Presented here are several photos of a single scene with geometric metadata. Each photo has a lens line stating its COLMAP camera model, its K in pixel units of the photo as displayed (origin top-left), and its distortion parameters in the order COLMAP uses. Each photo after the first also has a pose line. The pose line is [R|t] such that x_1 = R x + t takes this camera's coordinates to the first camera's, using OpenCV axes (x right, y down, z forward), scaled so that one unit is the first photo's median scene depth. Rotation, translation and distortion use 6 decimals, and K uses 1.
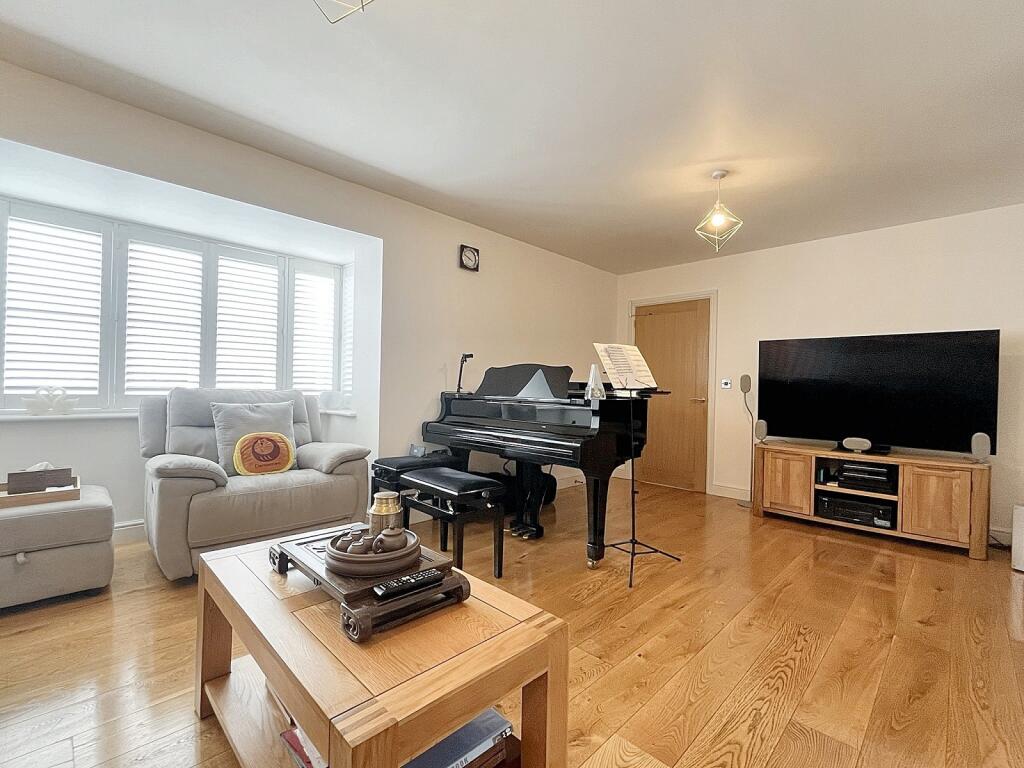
lens RADIAL K [[450.1, 0, 512.0], [0, 450.1, 384.0], [0, 0, 1]] dist [-0.000604, -0.000211]
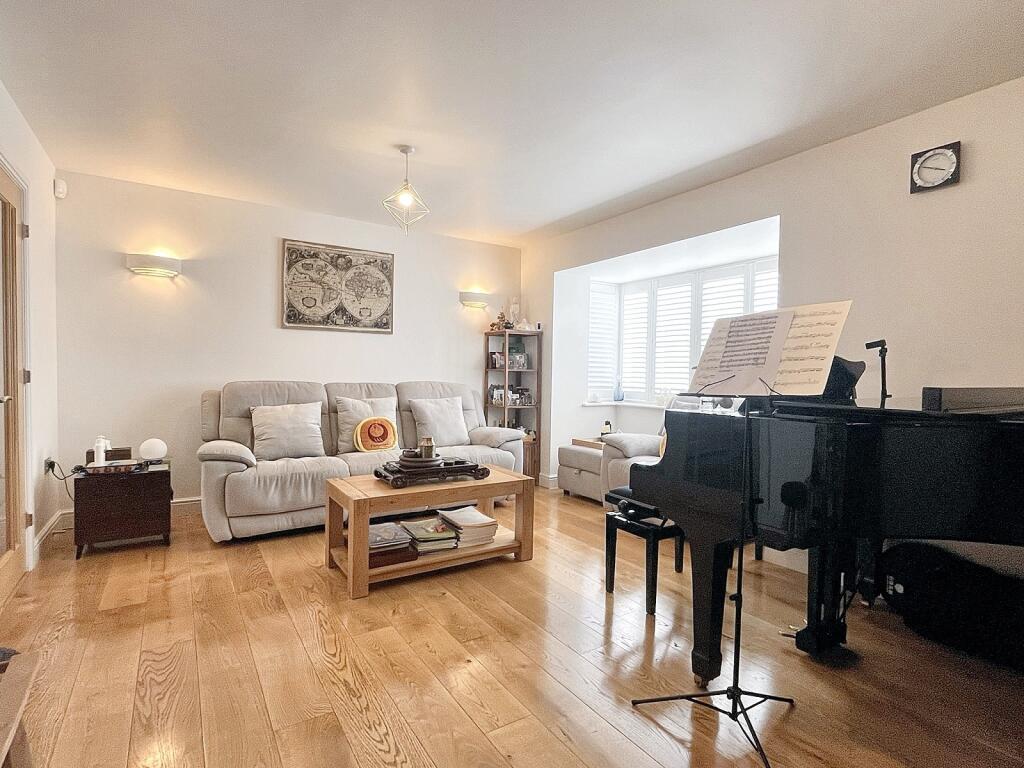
lens RADIAL K [[523.1, 0, 512.0], [0, 523.1, 384.0], [0, 0, 1]] dist [0.001833, 0.000266]
pose [[-0.207270, 0.000672, -0.978283, 0.946659], [-0.020516, 0.999777, 0.005033, -0.004955], [0.978069, 0.021113, -0.207210, 0.906581]]
